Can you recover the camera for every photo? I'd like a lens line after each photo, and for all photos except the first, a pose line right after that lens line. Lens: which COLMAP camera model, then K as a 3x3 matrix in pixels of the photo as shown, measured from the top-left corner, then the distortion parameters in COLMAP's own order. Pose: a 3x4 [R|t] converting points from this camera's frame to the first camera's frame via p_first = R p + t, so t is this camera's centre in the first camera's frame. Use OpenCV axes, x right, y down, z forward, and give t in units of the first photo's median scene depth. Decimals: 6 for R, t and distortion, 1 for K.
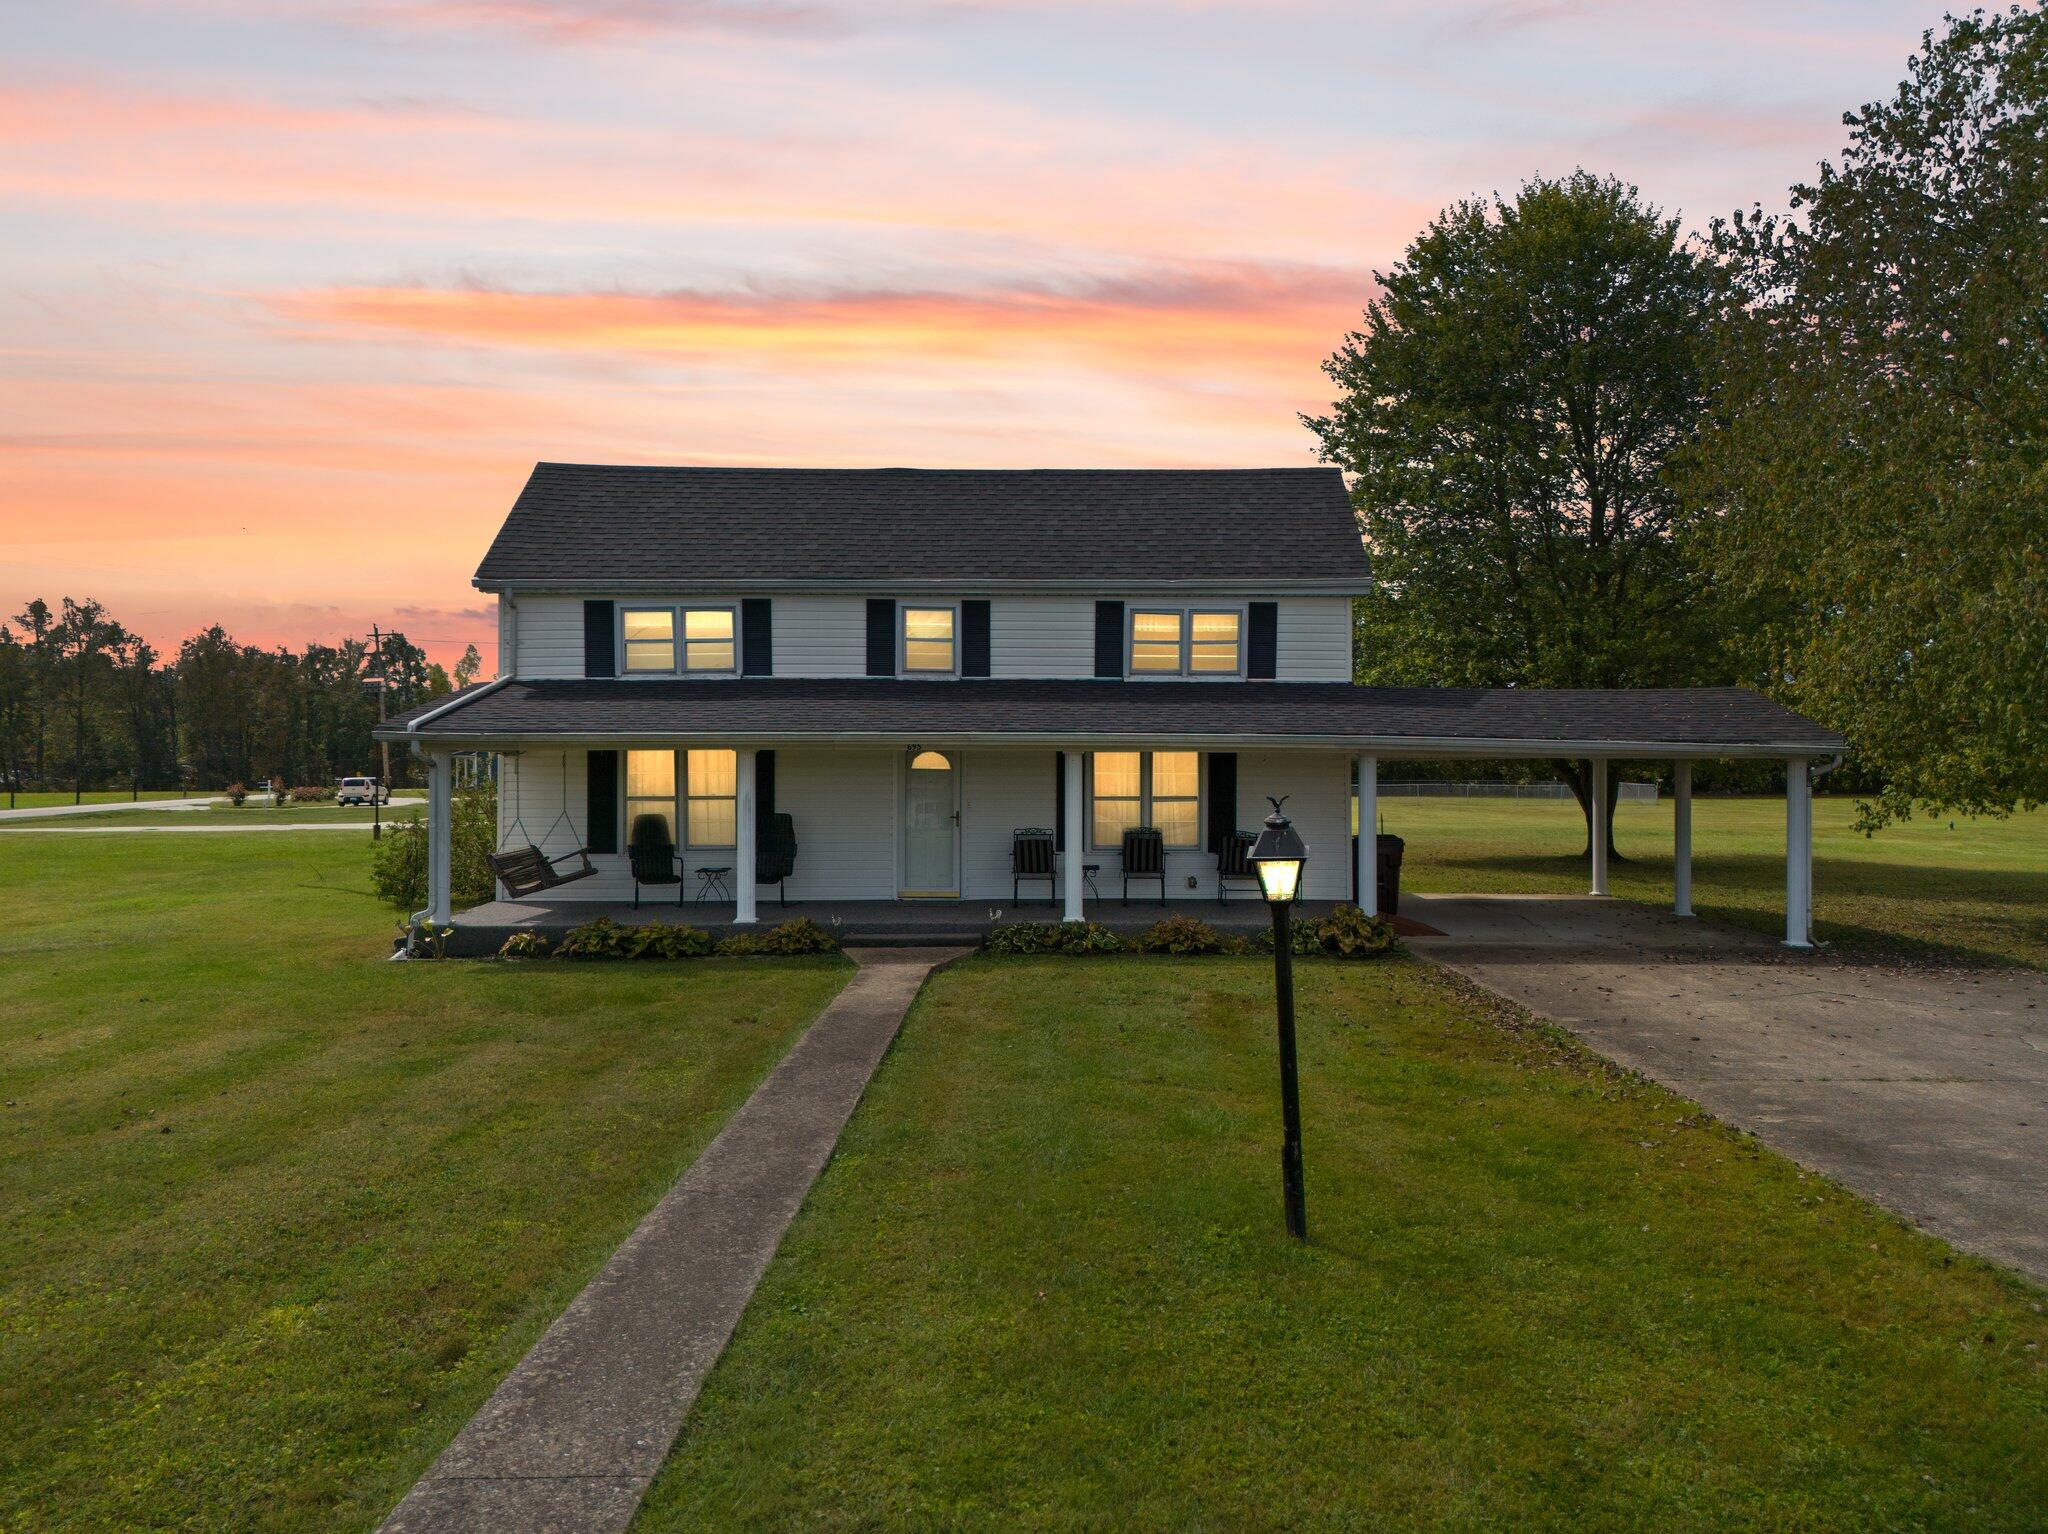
lens RADIAL K [[1548.9, 0, 1060.0], [0, 1548.9, 767.3], [0, 0, 1]] dist [0.047648, -0.042110]
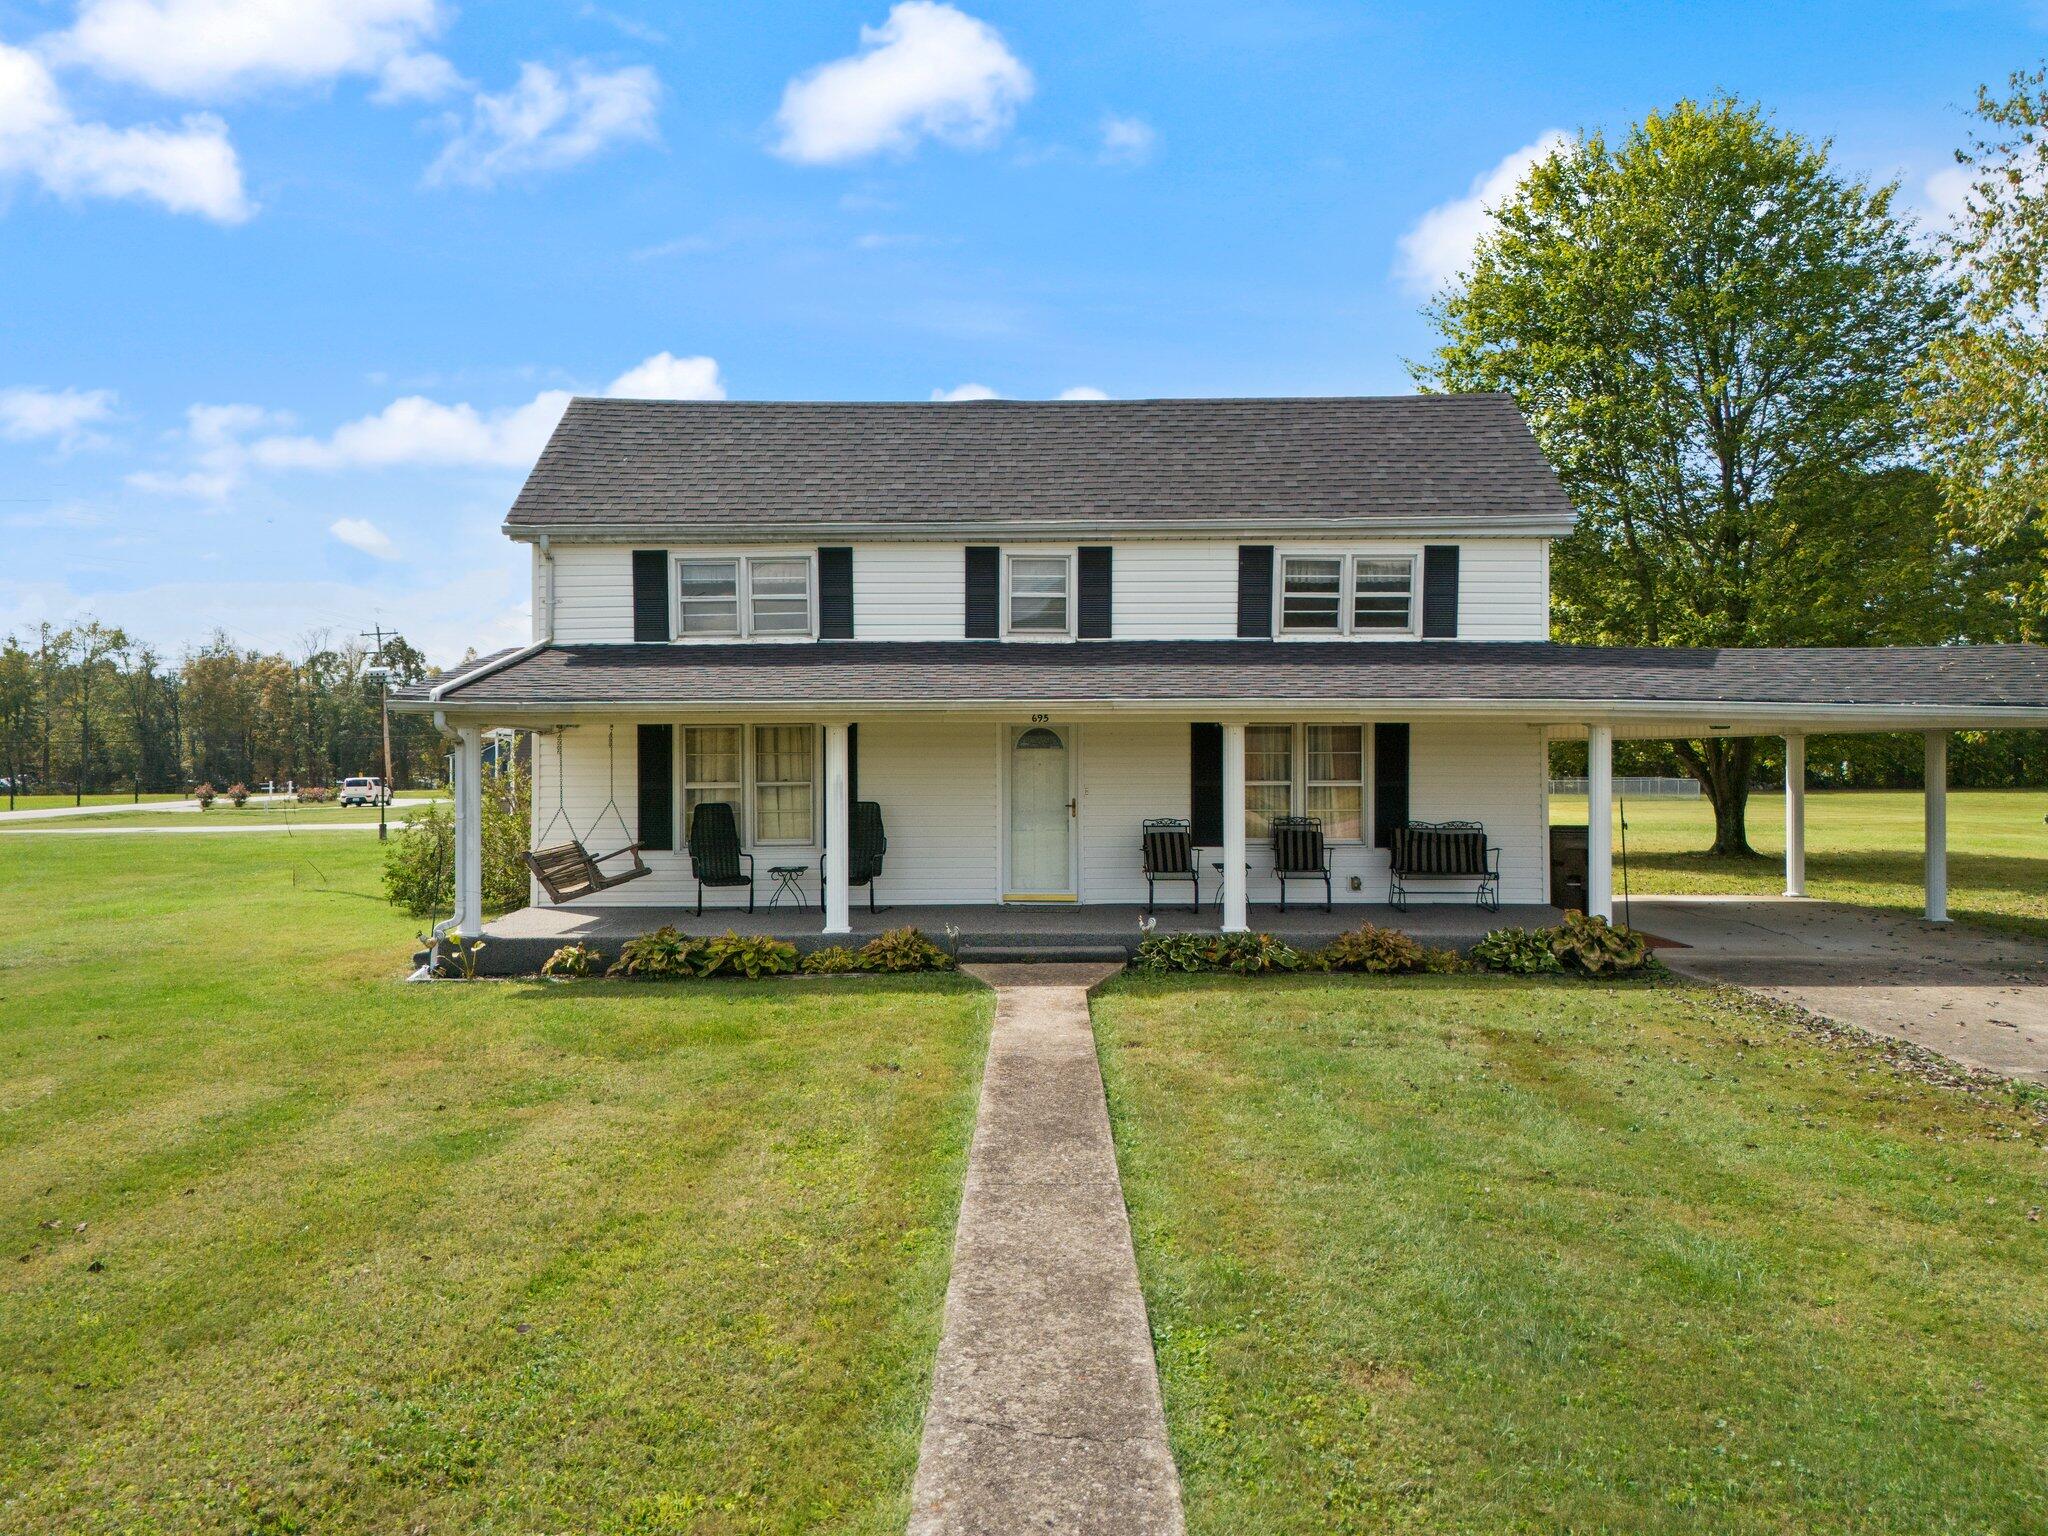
lens RADIAL K [[1554.3, 0, 1015.7], [0, 1554.3, 762.6], [0, 0, 1]] dist [0.064723, -0.061795]
pose [[0.999646, -0.004439, -0.026221, -0.085751], [0.004356, 0.999985, -0.003216, 0.012986], [0.026235, 0.003100, 0.999651, 0.178215]]
